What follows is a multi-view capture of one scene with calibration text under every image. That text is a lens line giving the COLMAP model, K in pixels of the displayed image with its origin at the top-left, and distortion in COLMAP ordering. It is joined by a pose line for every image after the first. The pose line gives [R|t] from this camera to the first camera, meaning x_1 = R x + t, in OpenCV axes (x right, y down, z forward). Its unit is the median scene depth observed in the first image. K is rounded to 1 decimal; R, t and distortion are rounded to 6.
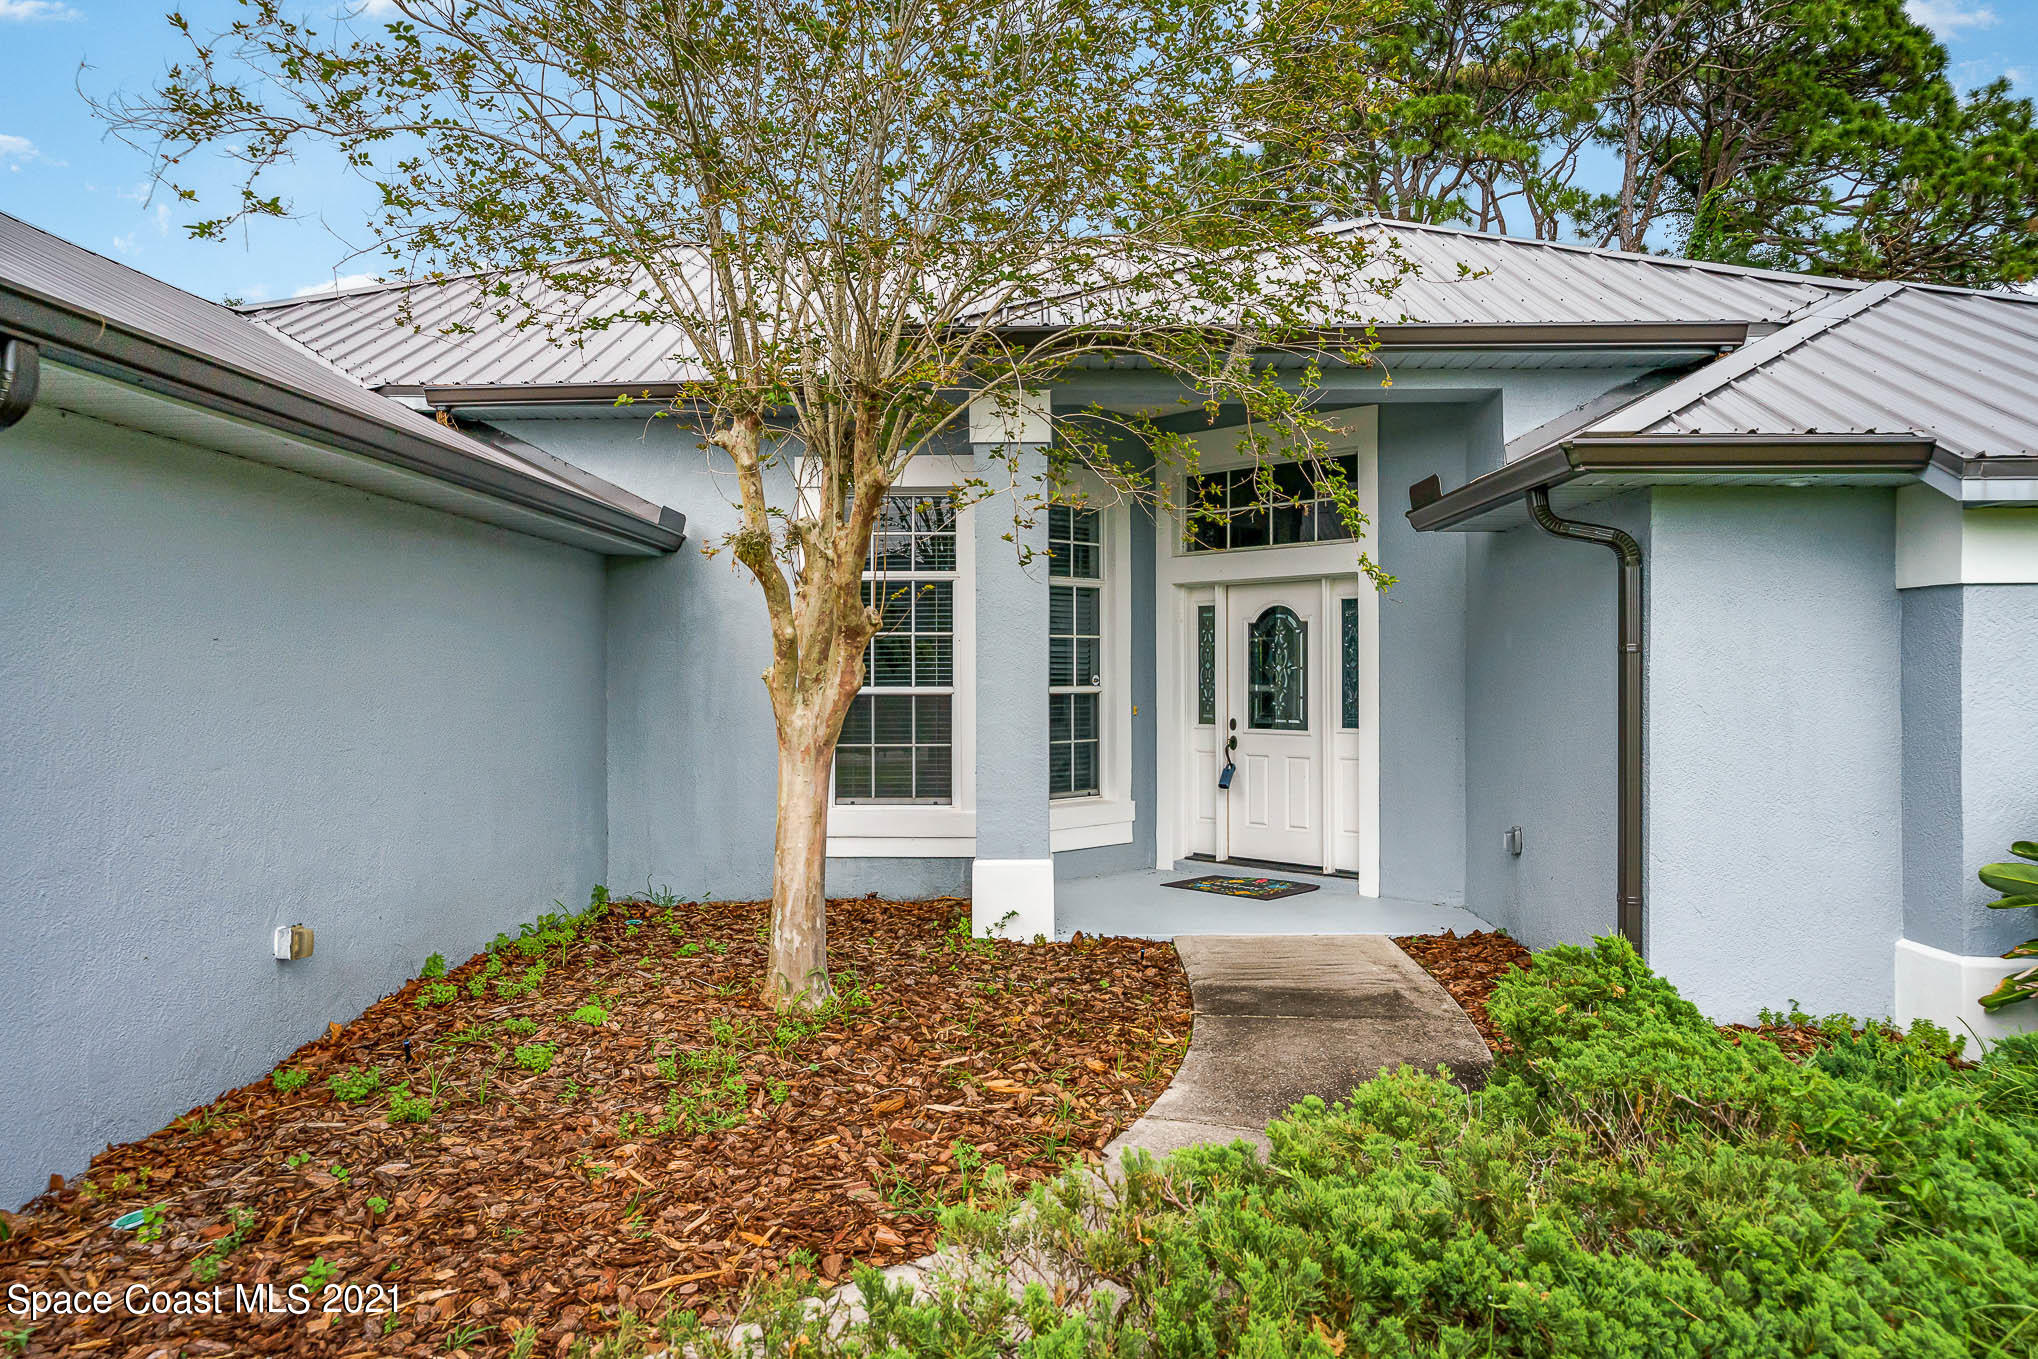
lens RADIAL K [[1054.1, 0, 1008.8], [0, 1054.1, 667.4], [0, 0, 1]] dist [-0.002307, 0.000030]
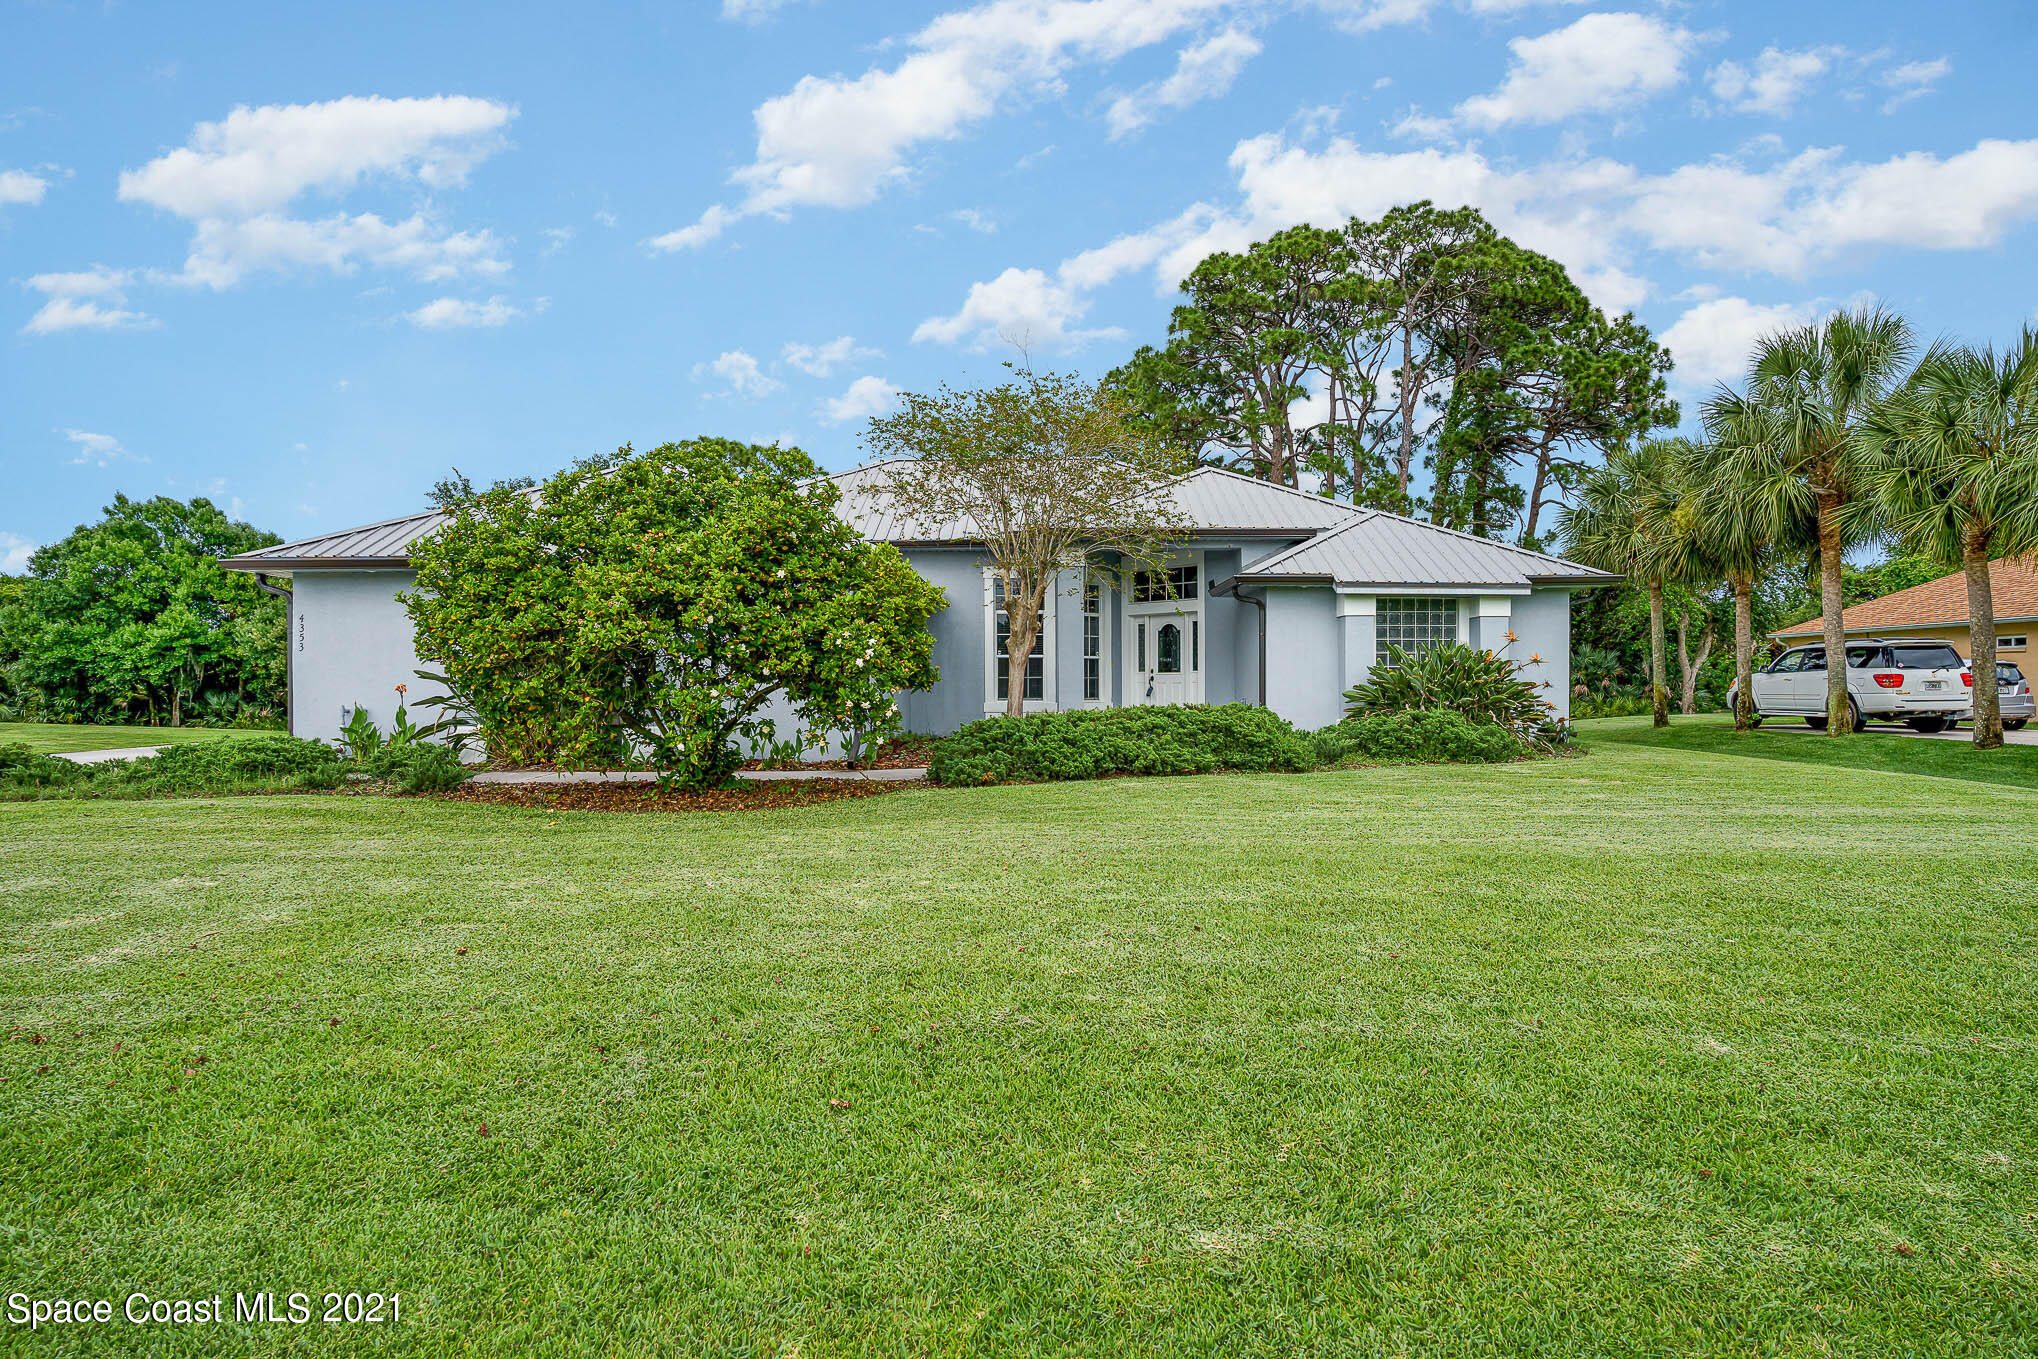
lens RADIAL K [[1054.1, 0, 1017.4], [0, 1054.1, 690.0], [0, 0, 1]] dist [-0.002307, 0.000030]
pose [[0.999215, -0.001671, 0.039583, -0.216902], [0.002100, 0.999939, -0.010801, 0.130056], [-0.039562, 0.010875, 0.999158, -1.560387]]
